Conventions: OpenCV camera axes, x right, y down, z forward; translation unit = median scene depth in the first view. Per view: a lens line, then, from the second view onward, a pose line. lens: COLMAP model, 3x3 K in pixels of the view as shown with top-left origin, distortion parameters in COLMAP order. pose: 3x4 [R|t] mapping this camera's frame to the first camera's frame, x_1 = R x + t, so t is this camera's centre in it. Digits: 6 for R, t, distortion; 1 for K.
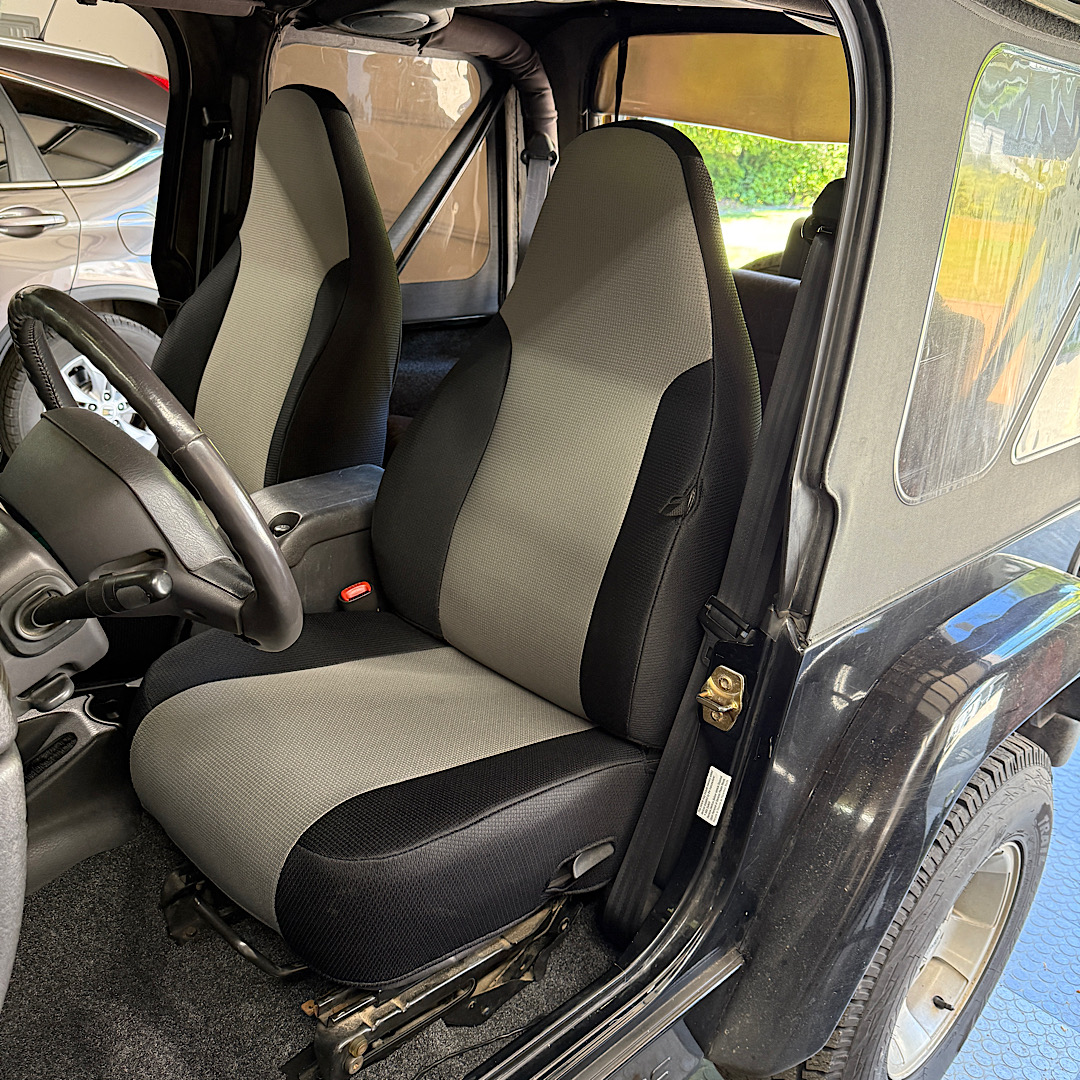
lens RADIAL K [[1011.3, 0, 540.0], [0, 1011.3, 540.0], [0, 0, 1]] dist [0.083106, -0.147878]
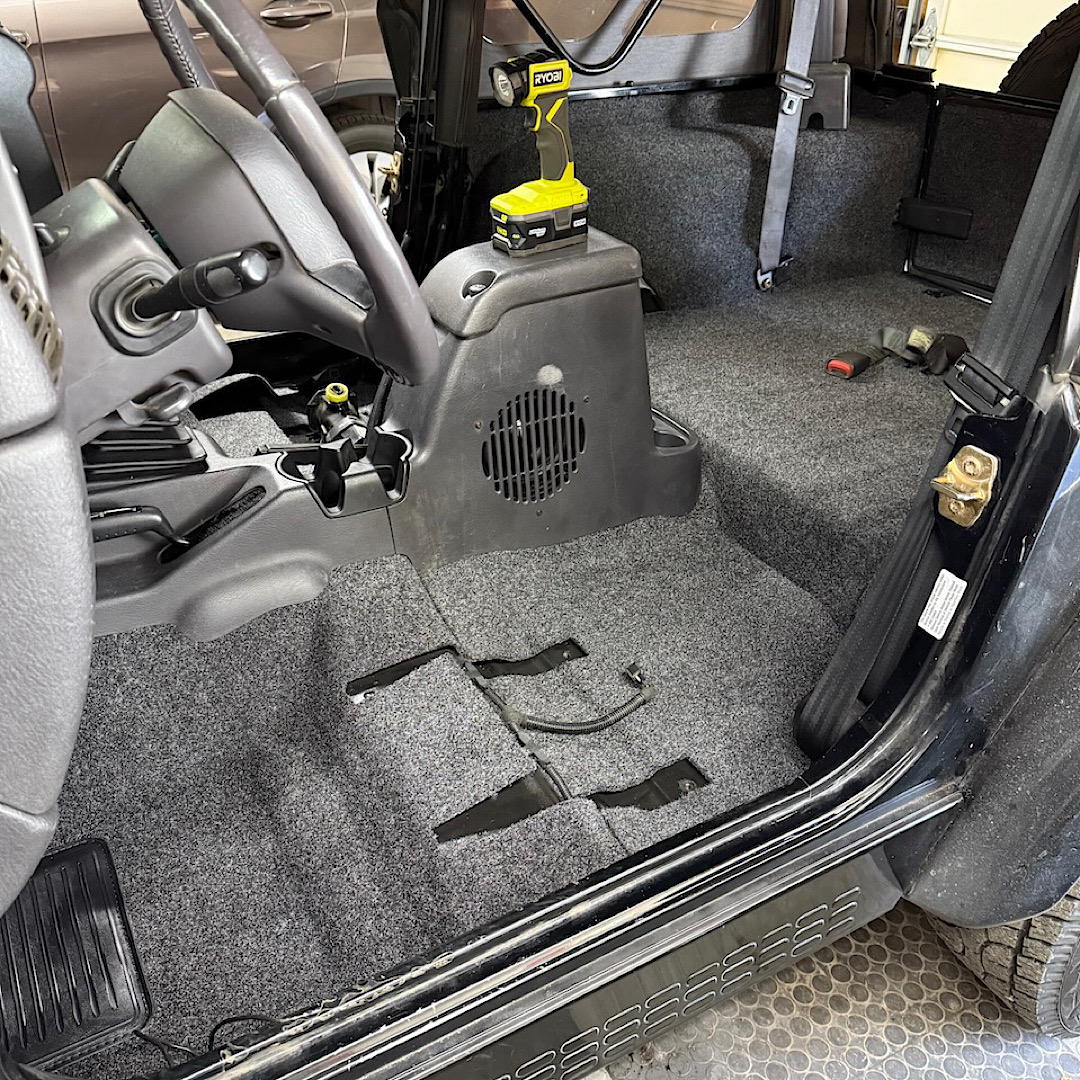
lens RADIAL K [[1016.5, 0, 533.3], [0, 1016.5, 547.7], [0, 0, 1]] dist [0.145820, -0.299412]
pose [[0.963569, 0.078732, -0.255611, 0.062647], [-0.035130, 0.984669, 0.170862, 0.076022], [0.265144, -0.155657, 0.951562, 0.125627]]
